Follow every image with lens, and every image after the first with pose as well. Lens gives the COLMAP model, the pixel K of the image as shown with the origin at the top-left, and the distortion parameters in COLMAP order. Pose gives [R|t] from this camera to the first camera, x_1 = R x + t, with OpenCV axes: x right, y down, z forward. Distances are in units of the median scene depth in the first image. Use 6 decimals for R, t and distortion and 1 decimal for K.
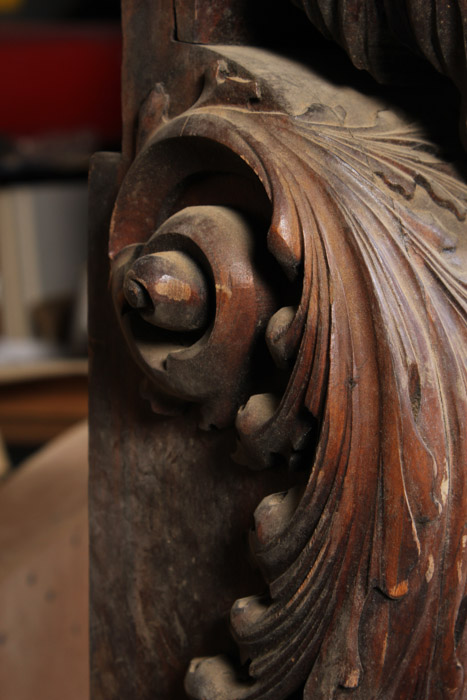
lens RADIAL K [[1672.3, 0, 230.9], [0, 1672.3, 345.5], [0, 0, 1]] dist [0.060326, 0.000000]
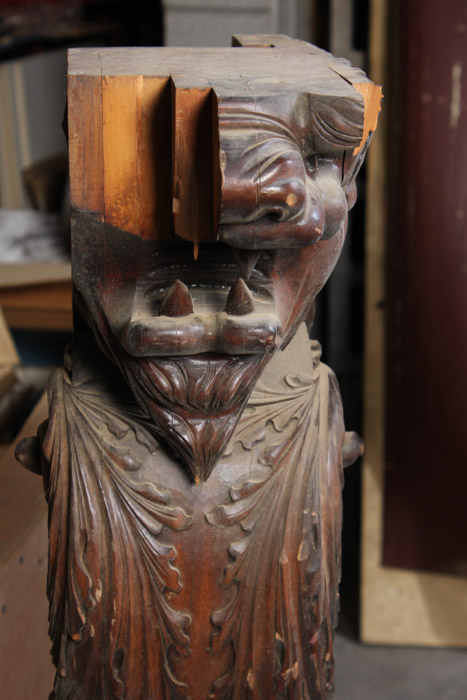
lens RADIAL K [[1672.3, 0, 224.8], [0, 1672.3, 323.2], [0, 0, 1]] dist [0.060326, 0.000000]
pose [[0.768086, 0.167058, -0.618172, 1.345232], [-0.086459, 0.983585, 0.158382, -0.526474], [0.634484, -0.068205, 0.769921, -0.369070]]
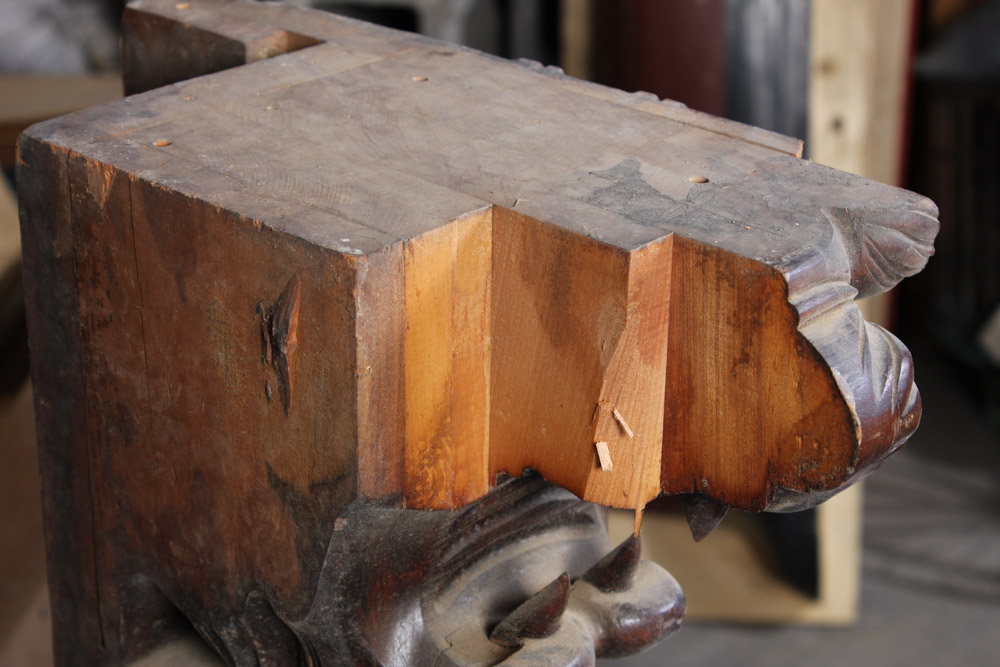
lens RADIAL K [[2230.4, 0, 500.5], [0, 2230.4, 329.5], [0, 0, 1]] dist [0.068723, 0.000000]
pose [[0.998651, -0.011794, 0.050576, 0.139137], [-0.003338, 0.957283, 0.289133, -0.773127], [-0.051825, -0.288912, 0.955952, -0.194608]]
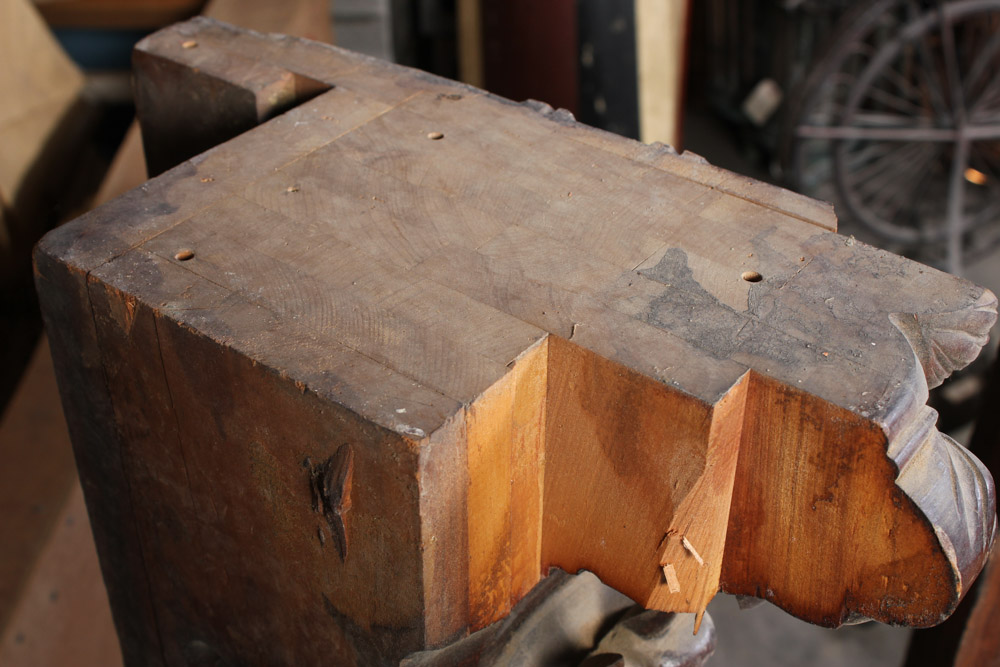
lens RADIAL K [[1382.0, 0, 496.6], [0, 1382.0, 339.0], [0, 0, 1]] dist [-0.052229, 0.000000]
pose [[0.990872, -0.079745, 0.108687, 0.096174], [0.018487, 0.879027, 0.476413, -0.817664], [-0.133530, -0.470056, 0.872478, 0.353122]]
